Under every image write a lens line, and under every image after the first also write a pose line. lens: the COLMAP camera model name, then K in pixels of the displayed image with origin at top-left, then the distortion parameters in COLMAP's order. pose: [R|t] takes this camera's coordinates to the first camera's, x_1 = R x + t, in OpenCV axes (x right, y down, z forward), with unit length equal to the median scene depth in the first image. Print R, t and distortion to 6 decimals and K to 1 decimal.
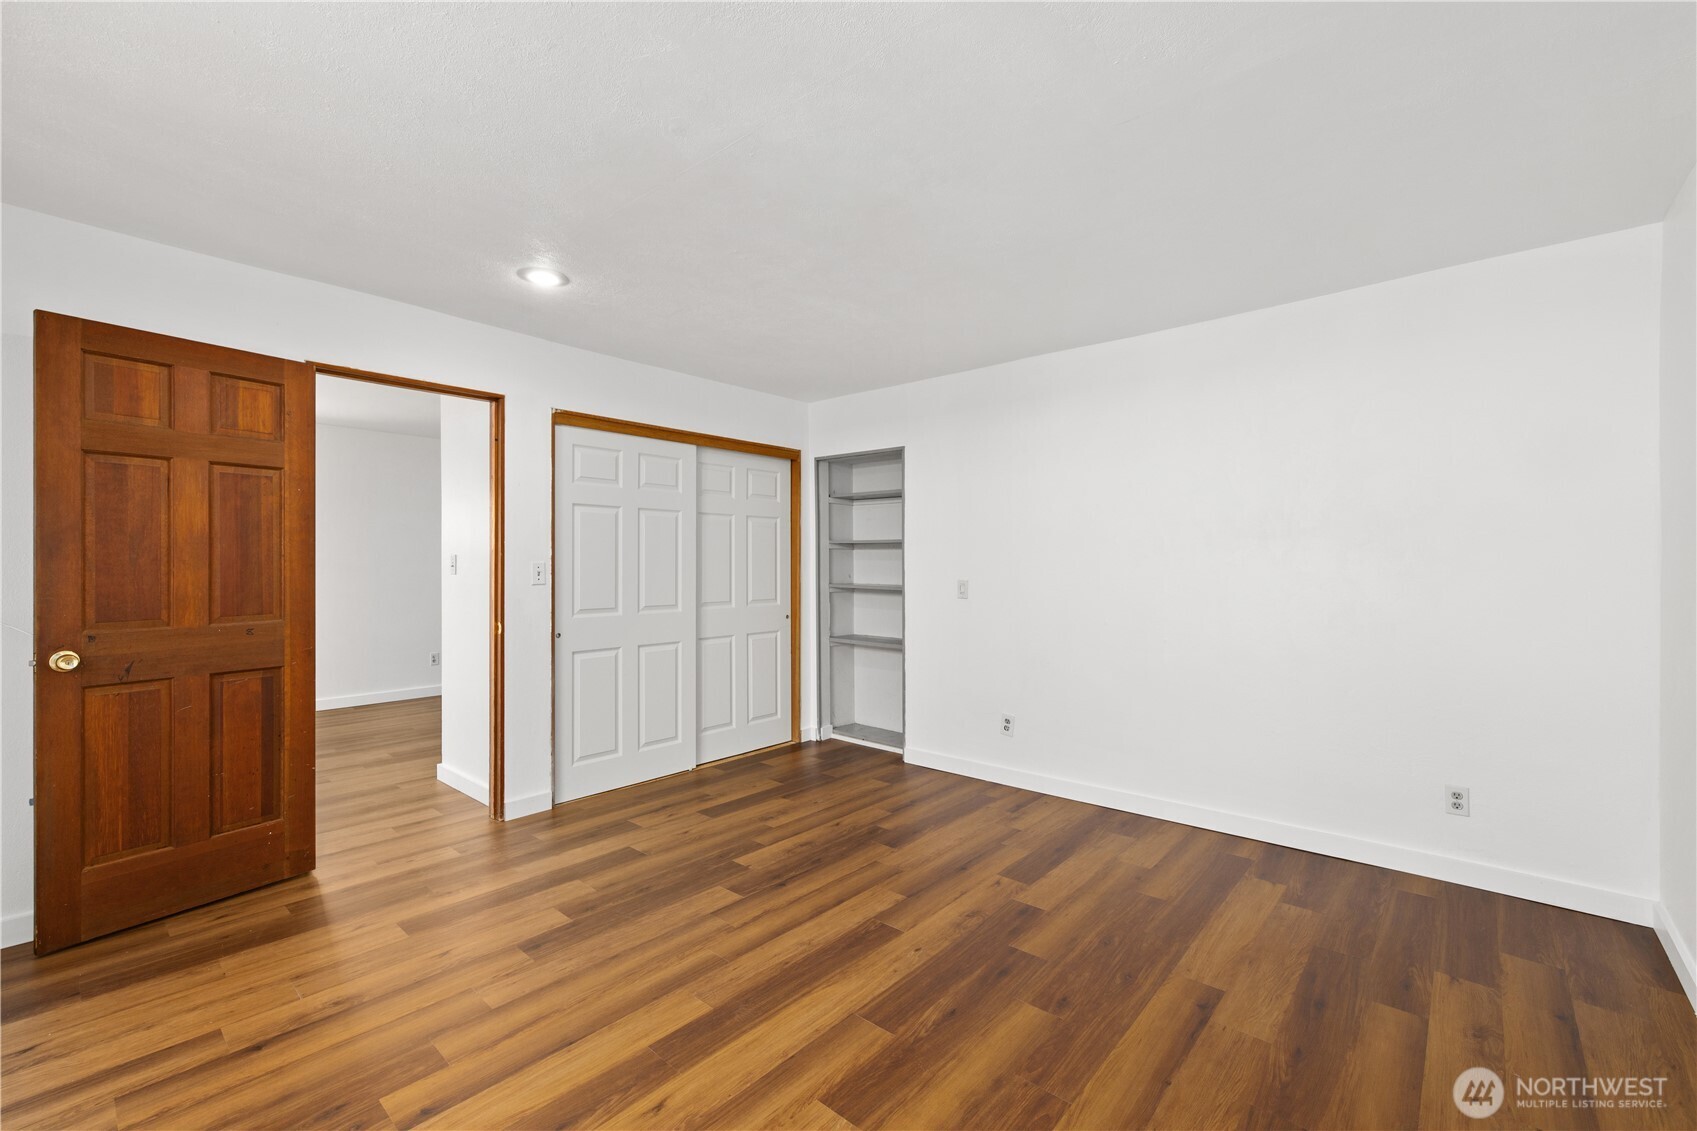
lens RADIAL K [[735.3, 0, 847.9], [0, 735.3, 567.1], [0, 0, 1]] dist [0.004929, -0.000200]
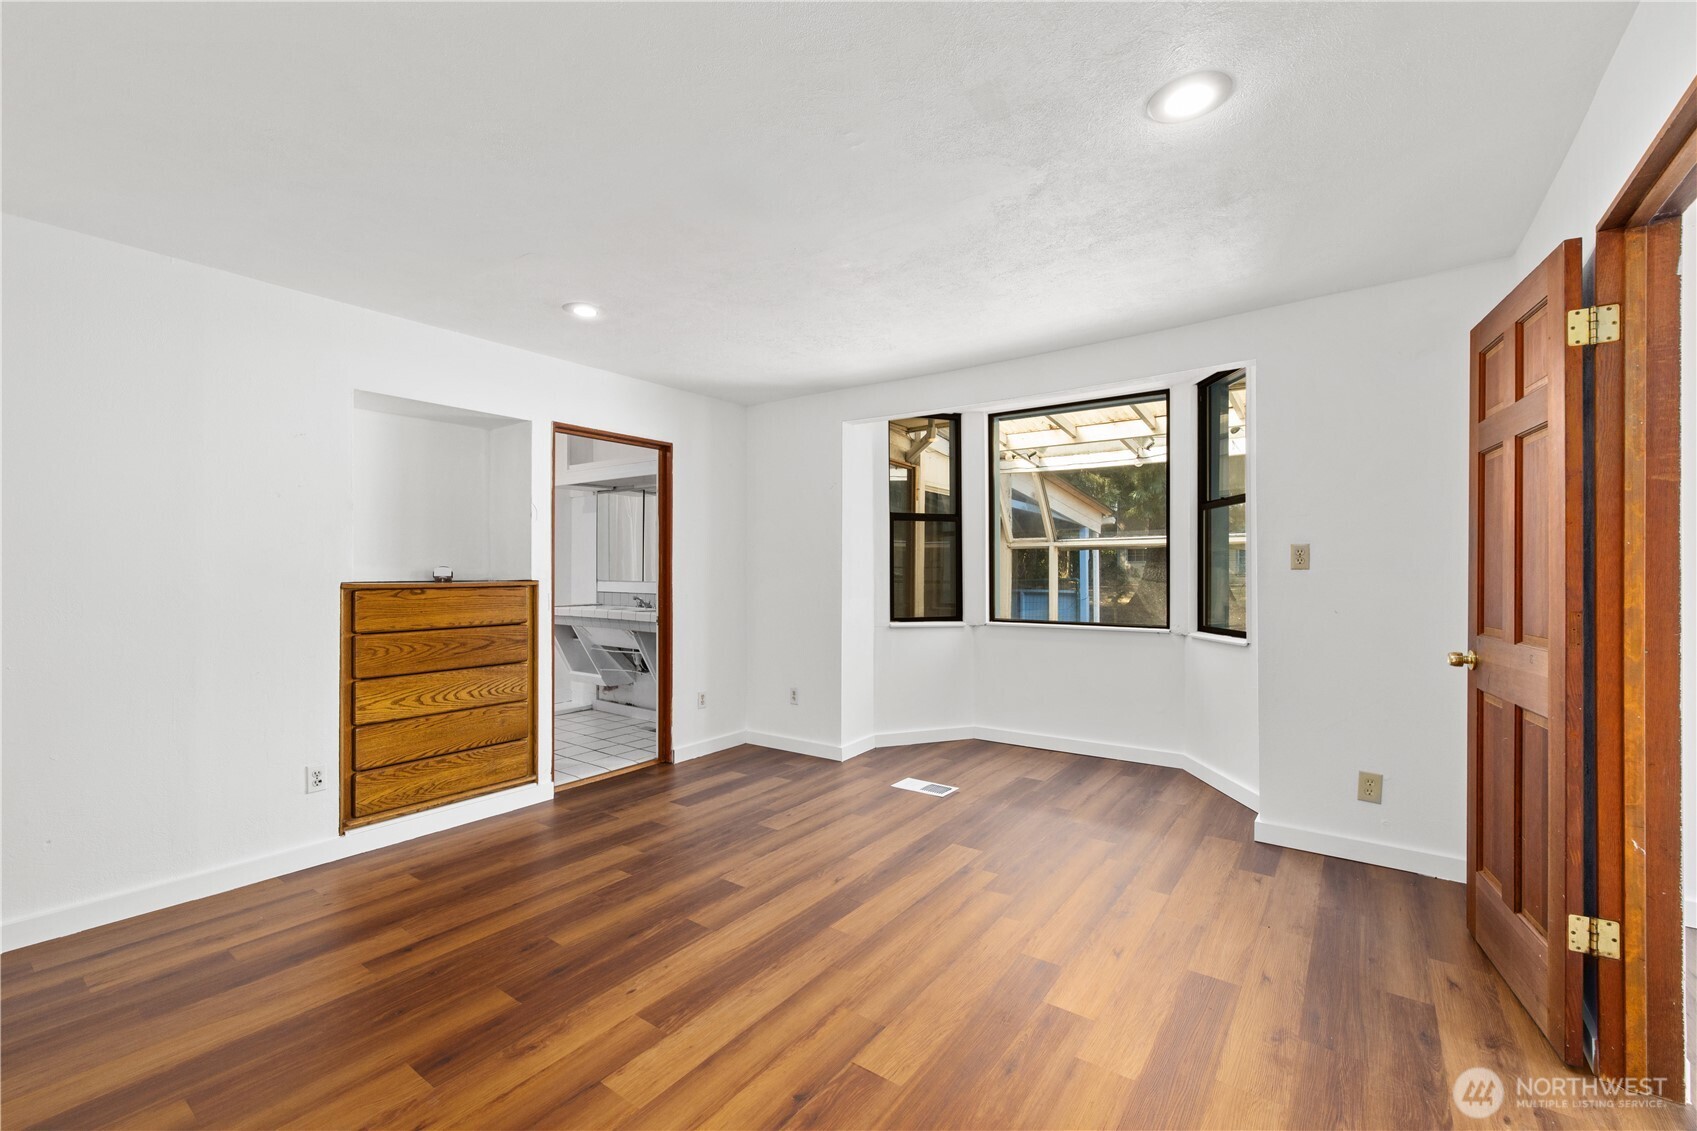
lens RADIAL K [[735.3, 0, 848.3], [0, 735.3, 568.3], [0, 0, 1]] dist [0.004929, -0.000200]
pose [[-0.996075, -0.002739, -0.088473, -0.088255], [-0.002396, 0.999989, -0.003978, 0.002052], [0.088483, -0.003751, -0.996071, 1.893593]]
